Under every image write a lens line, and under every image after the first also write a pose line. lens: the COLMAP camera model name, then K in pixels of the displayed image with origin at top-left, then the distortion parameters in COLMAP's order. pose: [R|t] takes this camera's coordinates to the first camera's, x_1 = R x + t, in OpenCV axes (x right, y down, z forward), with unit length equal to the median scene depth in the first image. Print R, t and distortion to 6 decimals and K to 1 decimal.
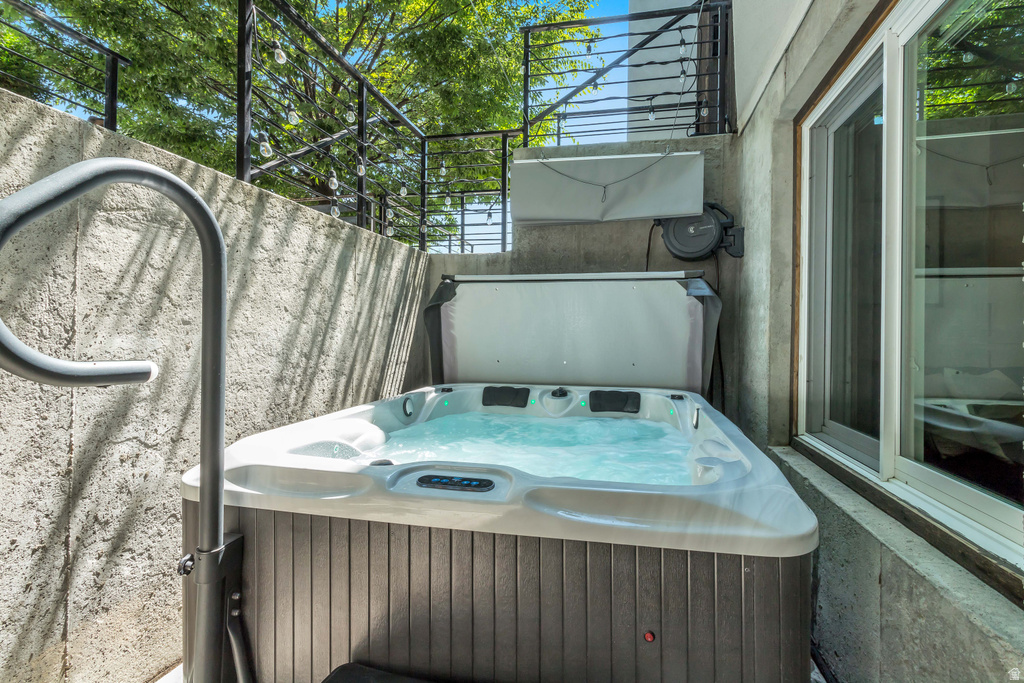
lens RADIAL K [[499.1, 0, 516.4], [0, 499.1, 333.1], [0, 0, 1]] dist [-0.019731, 0.000056]
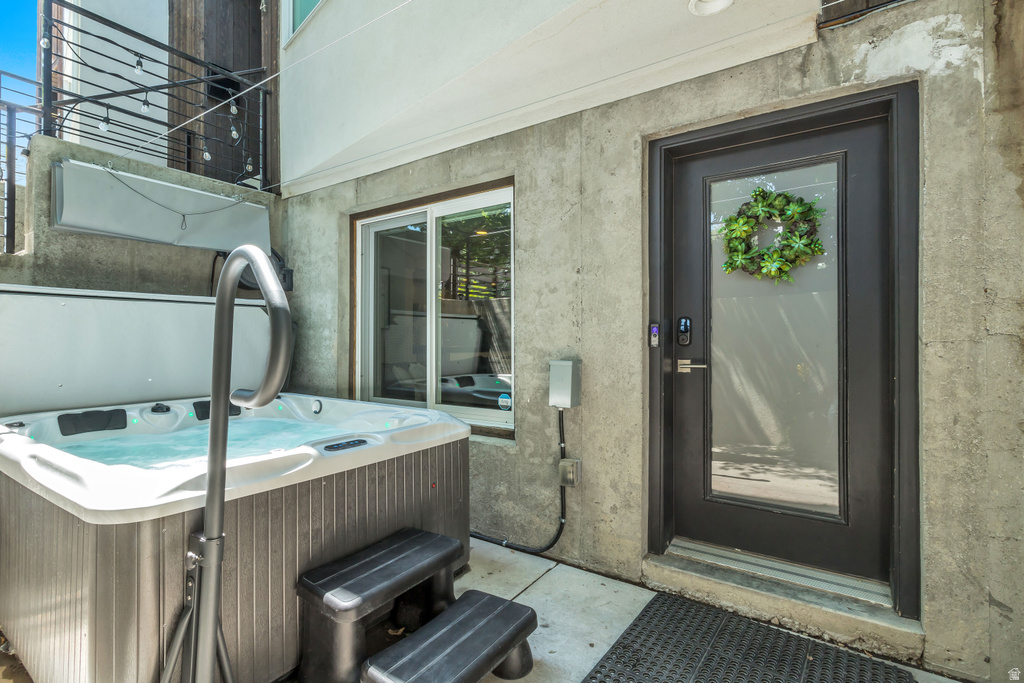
lens RADIAL K [[499.1, 0, 511.6], [0, 499.1, 338.3], [0, 0, 1]] dist [-0.019731, 0.000056]
pose [[0.361854, -0.011397, 0.932165, -0.530475], [0.006144, 0.999933, 0.009841, -0.029194], [-0.932214, 0.002167, 0.361900, -0.054037]]
